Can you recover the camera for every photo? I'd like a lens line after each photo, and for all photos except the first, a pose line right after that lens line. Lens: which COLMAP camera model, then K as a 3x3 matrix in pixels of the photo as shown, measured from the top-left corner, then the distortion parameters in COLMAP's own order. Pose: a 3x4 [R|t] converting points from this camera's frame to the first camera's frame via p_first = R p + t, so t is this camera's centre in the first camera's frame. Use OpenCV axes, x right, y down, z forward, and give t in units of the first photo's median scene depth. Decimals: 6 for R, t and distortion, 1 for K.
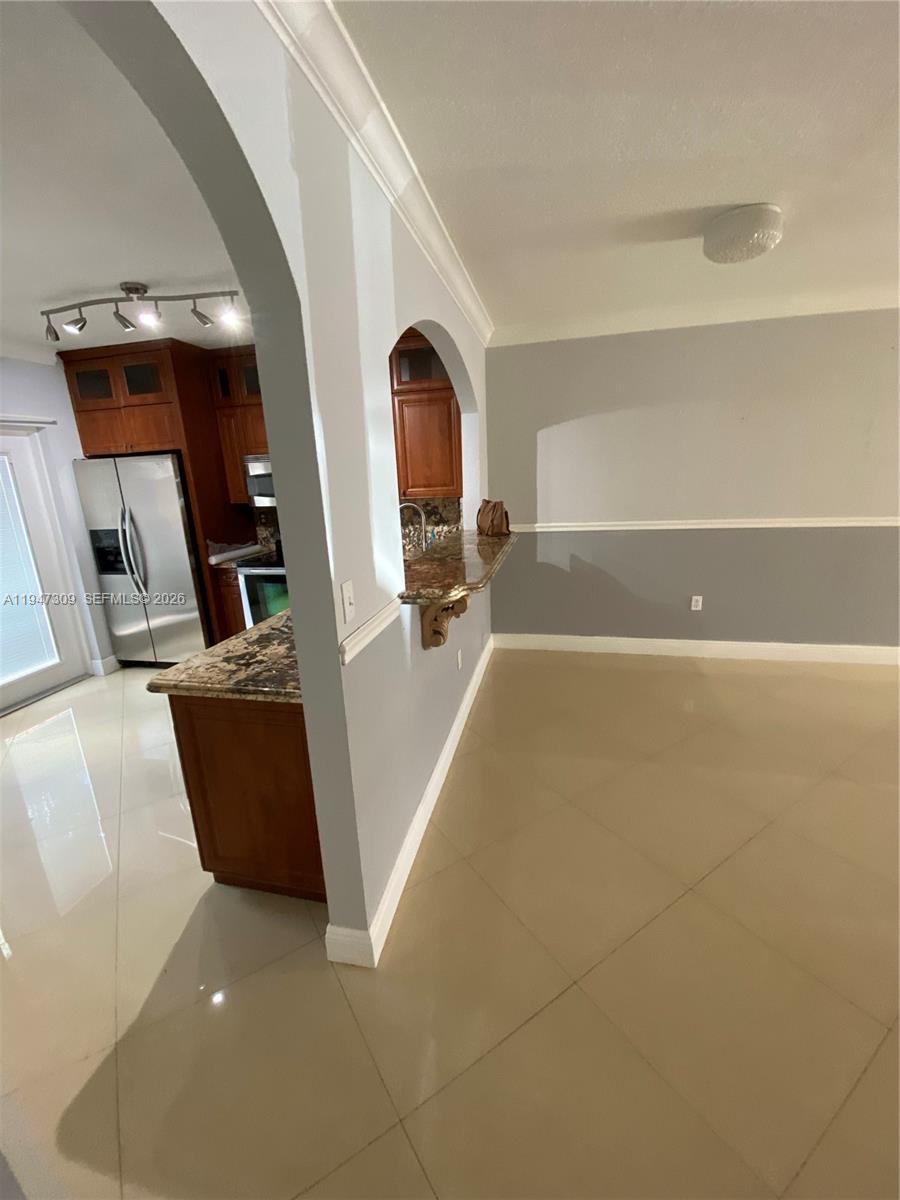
lens RADIAL K [[477.8, 0, 453.0], [0, 477.8, 603.4], [0, 0, 1]] dist [0.011511, -0.022900]
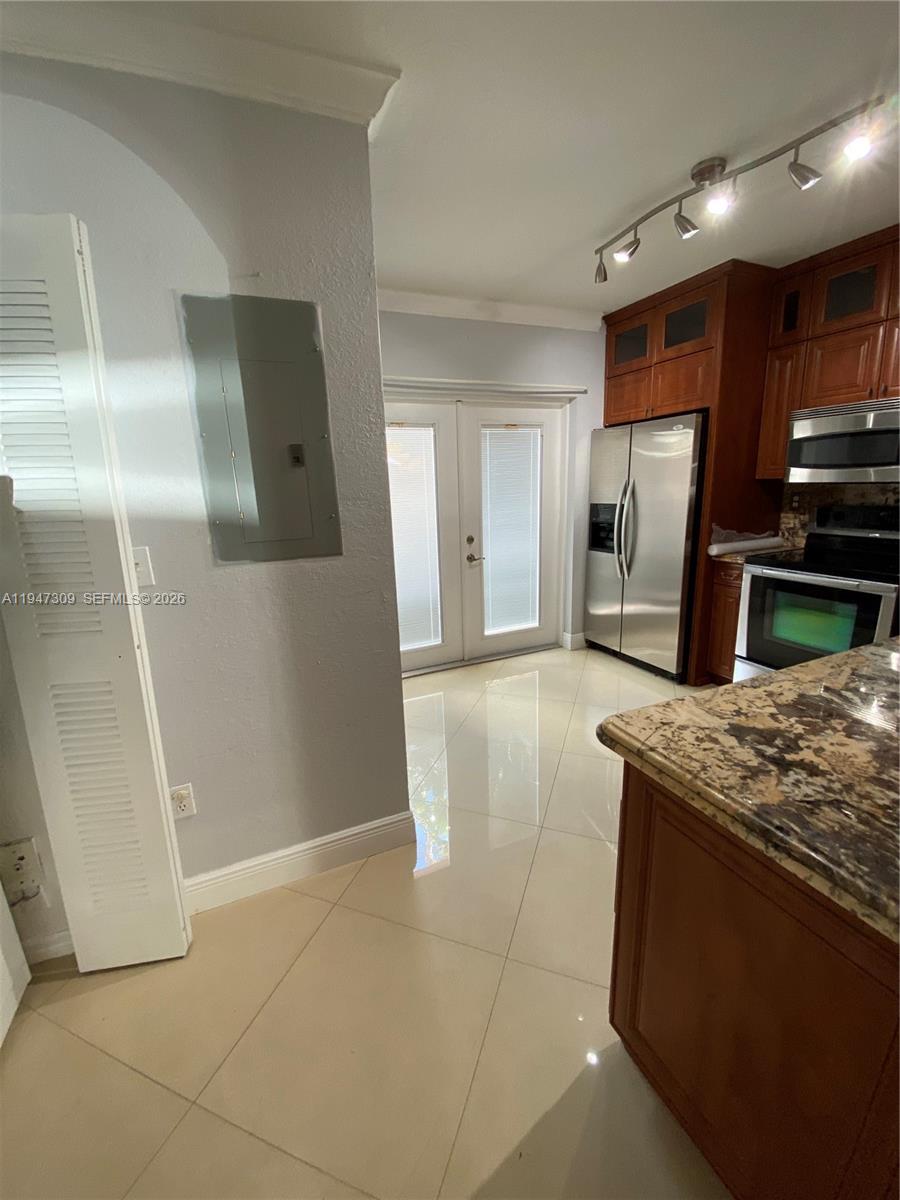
lens RADIAL K [[485.4, 0, 448.1], [0, 485.4, 596.4], [0, 0, 1]] dist [0.024947, -0.024175]
pose [[0.591100, 0.200833, -0.781196, -0.128727], [-0.199372, 0.974833, 0.099757, -0.009932], [0.781570, 0.096782, 0.616264, 0.191012]]
